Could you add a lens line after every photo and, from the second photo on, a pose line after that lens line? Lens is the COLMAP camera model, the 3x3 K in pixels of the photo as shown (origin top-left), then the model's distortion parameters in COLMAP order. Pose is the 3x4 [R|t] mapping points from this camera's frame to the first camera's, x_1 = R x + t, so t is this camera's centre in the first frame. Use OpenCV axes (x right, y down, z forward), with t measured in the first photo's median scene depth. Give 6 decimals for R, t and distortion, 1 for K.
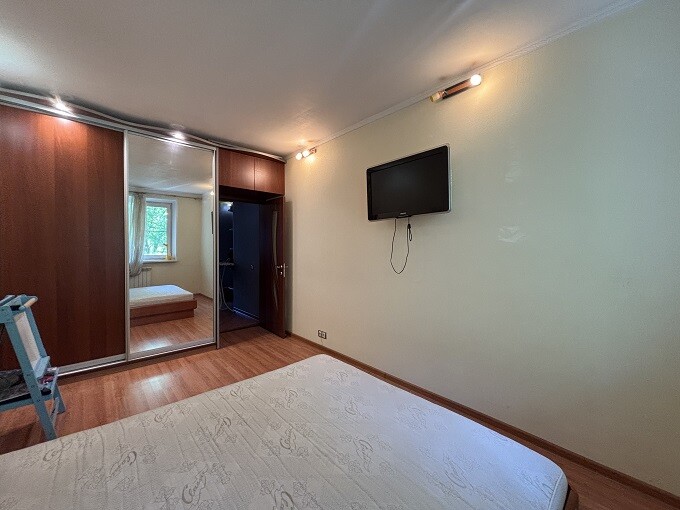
lens RADIAL K [[272.8, 0, 340.0], [0, 272.8, 255.0], [0, 0, 1]] dist [-0.001048, 0.000221]
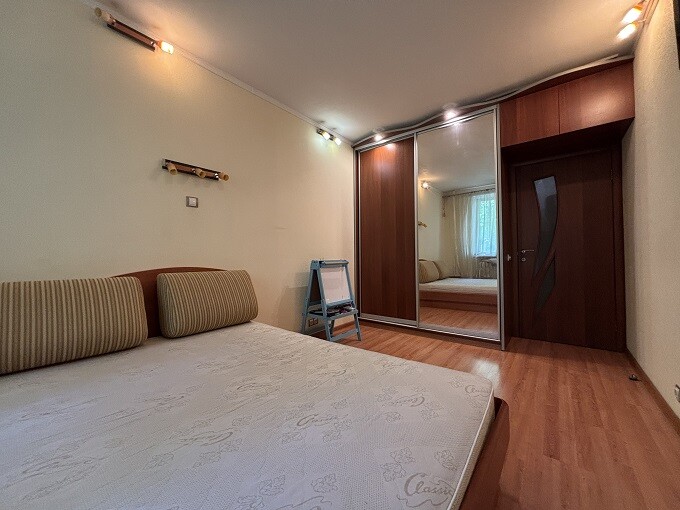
lens RADIAL K [[272.8, 0, 340.0], [0, 272.8, 255.0], [0, 0, 1]] dist [-0.001048, 0.000221]
pose [[0.162548, -0.016360, -0.986565, 0.299569], [-0.011441, 0.999764, -0.018464, 0.091210], [0.986634, 0.014289, 0.162323, 0.432948]]
